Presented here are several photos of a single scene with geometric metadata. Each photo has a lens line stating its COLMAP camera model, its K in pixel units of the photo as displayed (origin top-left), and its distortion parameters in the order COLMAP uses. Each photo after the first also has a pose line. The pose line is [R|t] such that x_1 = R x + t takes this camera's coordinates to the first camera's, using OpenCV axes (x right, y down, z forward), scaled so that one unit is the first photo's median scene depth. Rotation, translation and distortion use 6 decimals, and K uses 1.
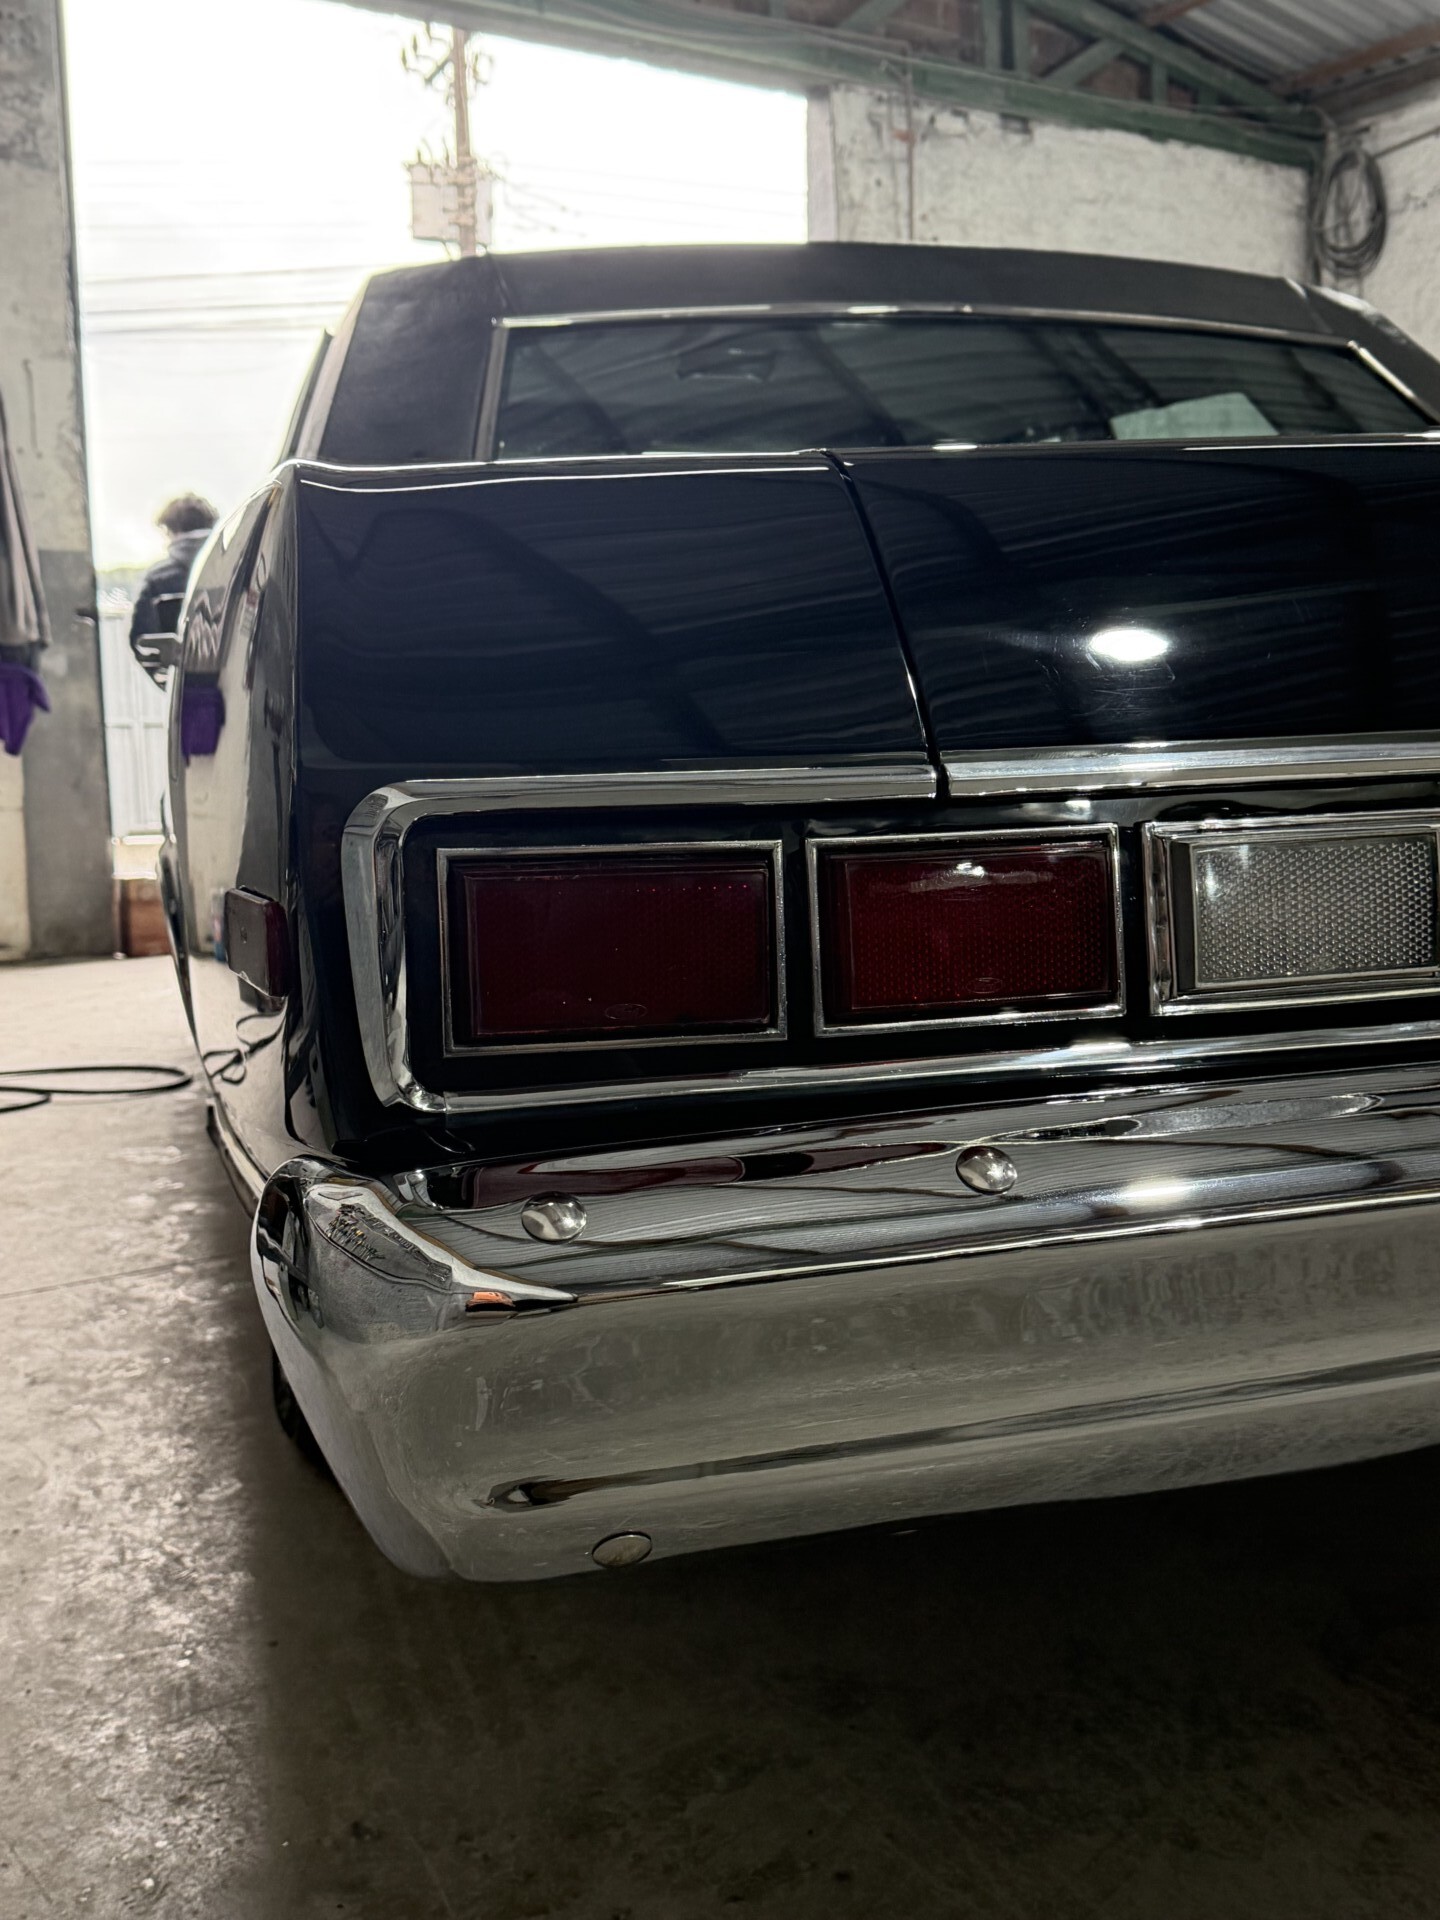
lens RADIAL K [[1938.9, 0, 711.4], [0, 1938.9, 944.4], [0, 0, 1]] dist [-0.005084, 0.000000]
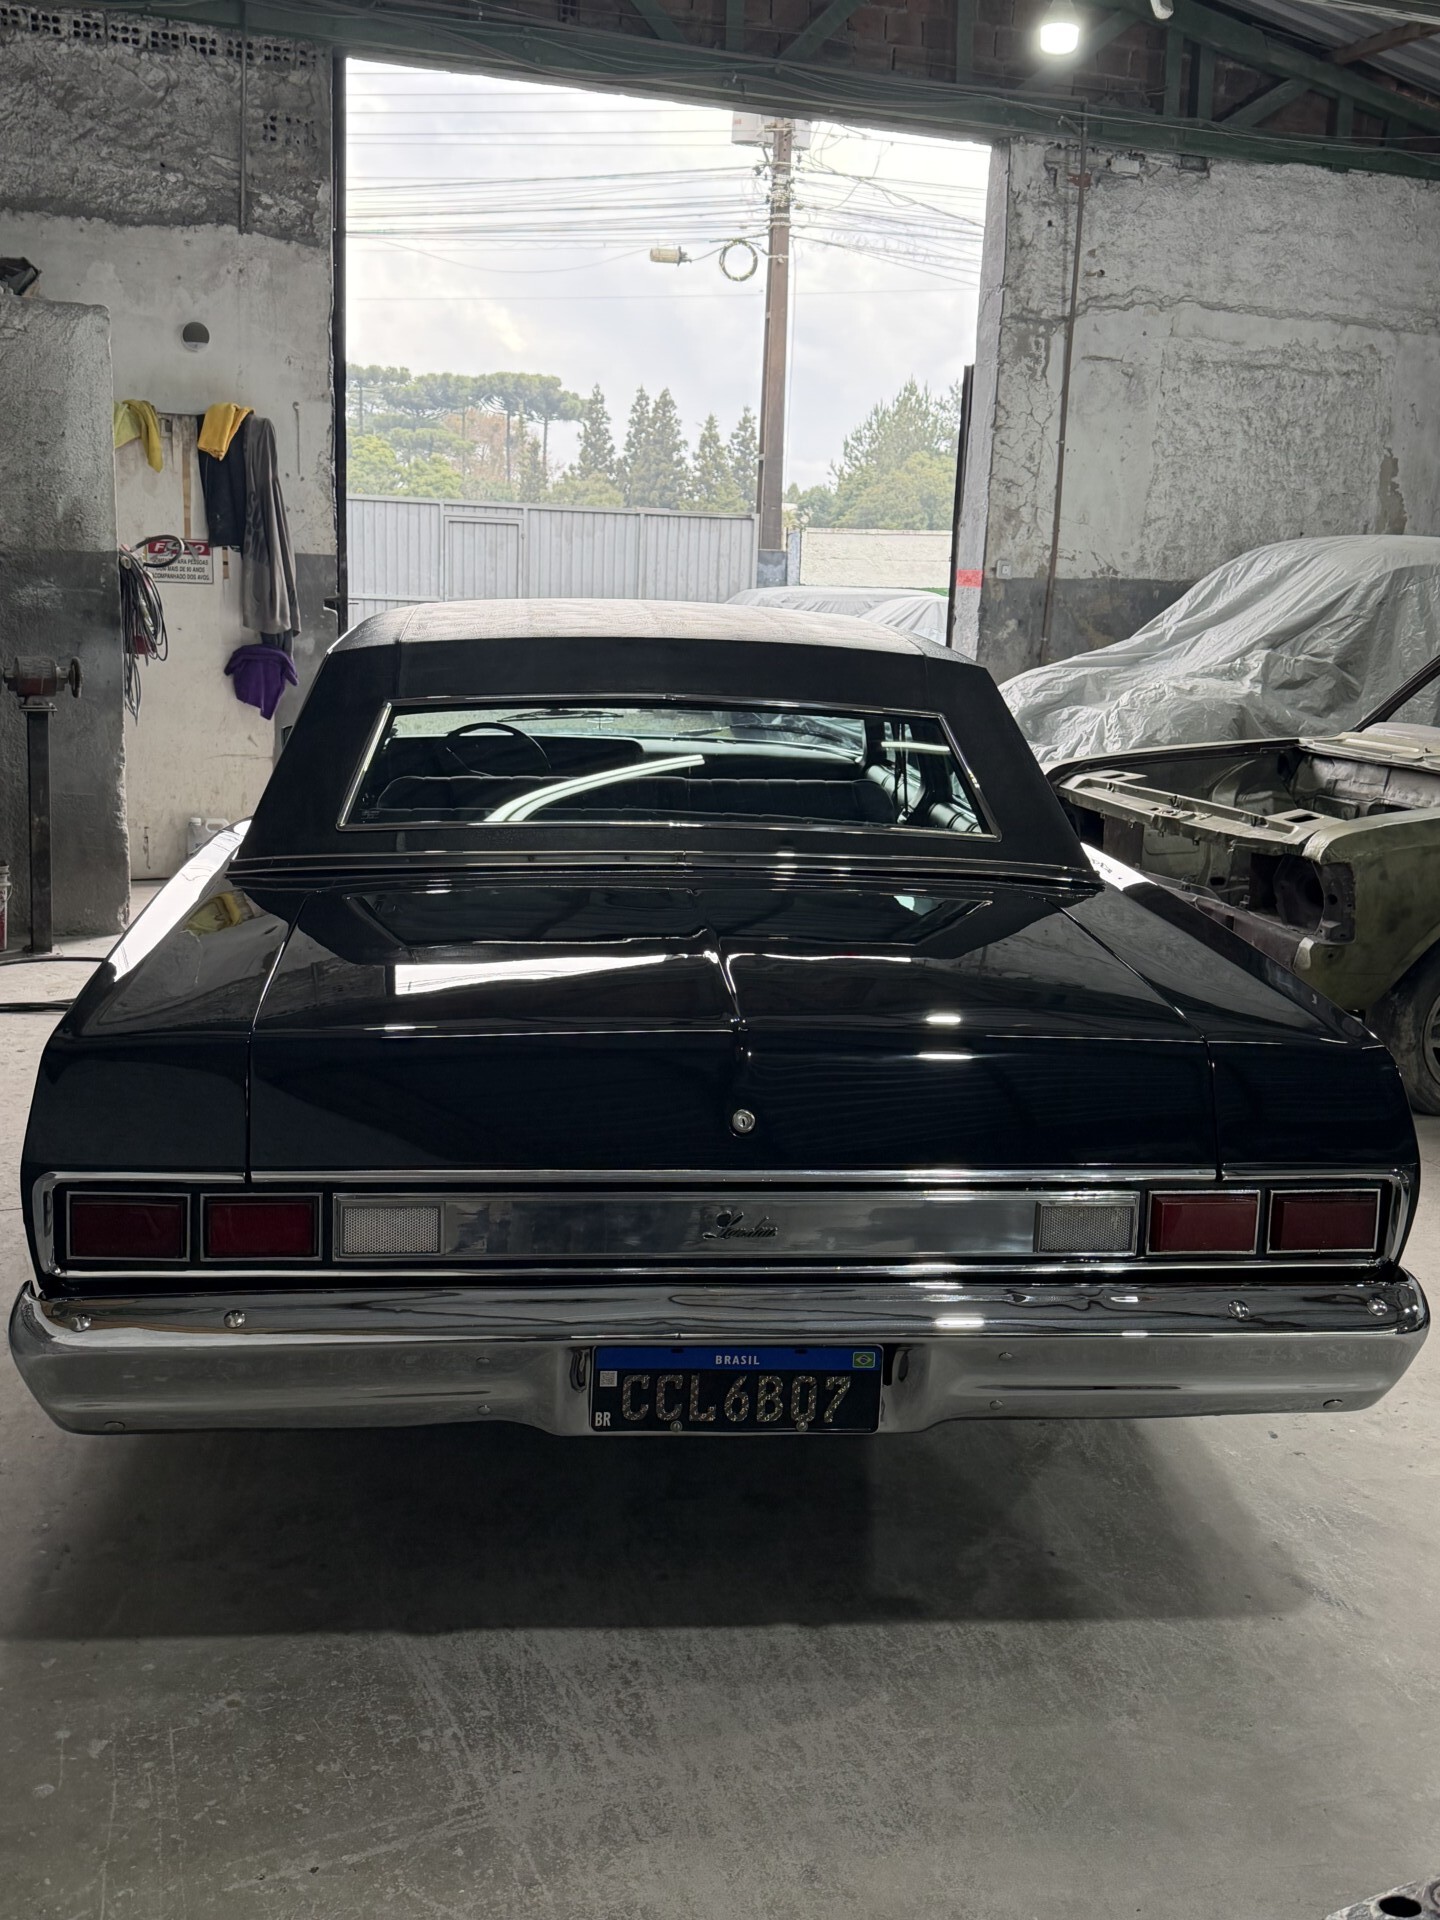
lens RADIAL K [[1938.9, 0, 725.2], [0, 1938.9, 971.5], [0, 0, 1]] dist [-0.005084, 0.000000]
pose [[0.979243, 0.101708, -0.175323, 0.142227], [-0.080422, 0.988953, 0.124520, -0.088896], [0.186050, -0.107836, 0.976605, -0.177543]]
